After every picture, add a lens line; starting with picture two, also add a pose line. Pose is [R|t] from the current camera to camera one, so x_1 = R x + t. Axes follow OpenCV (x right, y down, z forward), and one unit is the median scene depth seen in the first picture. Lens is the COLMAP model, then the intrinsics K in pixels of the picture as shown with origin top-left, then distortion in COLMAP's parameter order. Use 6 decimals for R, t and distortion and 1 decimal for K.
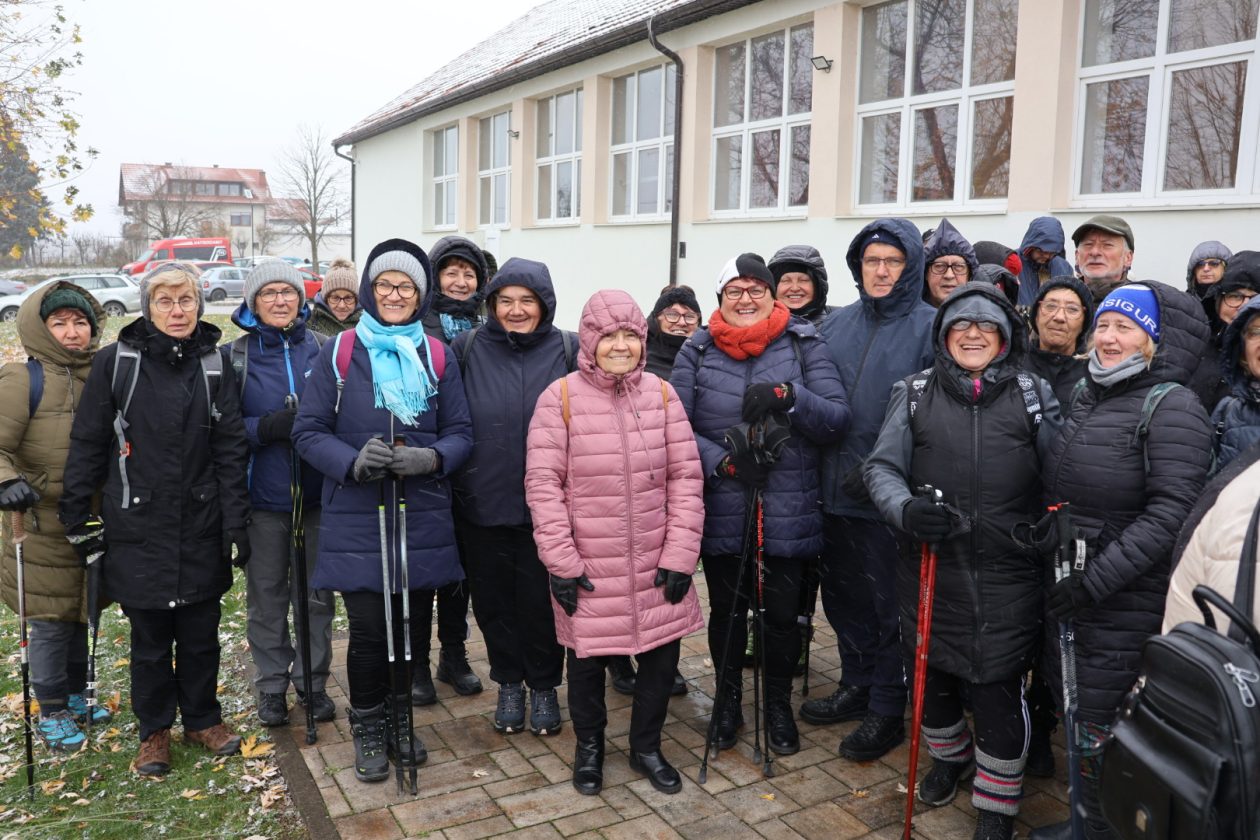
lens RADIAL K [[1069.9, 0, 615.4], [0, 1069.9, 396.1], [0, 0, 1]] dist [-0.159388, 0.128274]
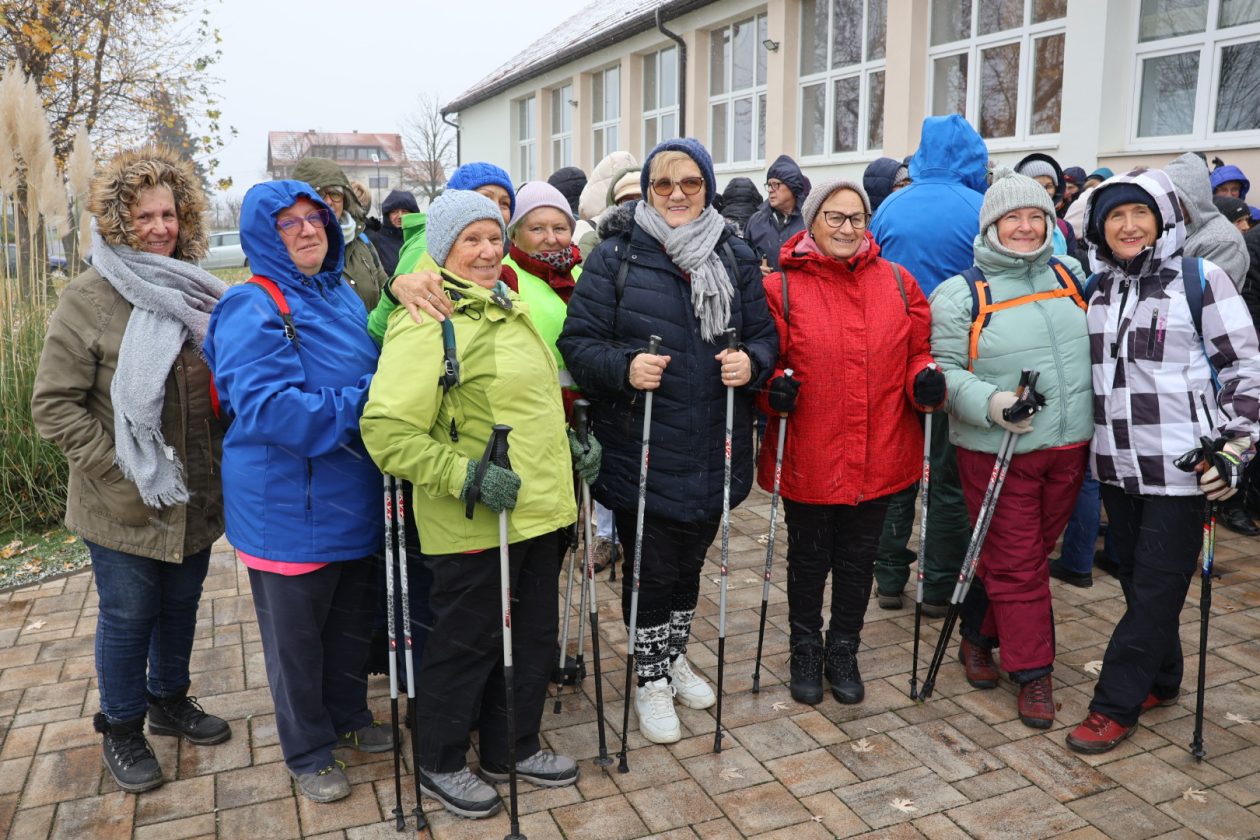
lens RADIAL K [[1063.1, 0, 601.9], [0, 1063.1, 416.6], [0, 0, 1]] dist [-0.106395, 0.034222]
pose [[0.989646, 0.007467, -0.143338, 0.114179], [0.000948, 0.998284, 0.058553, 0.035969], [0.143529, -0.058082, 0.987940, -0.195021]]
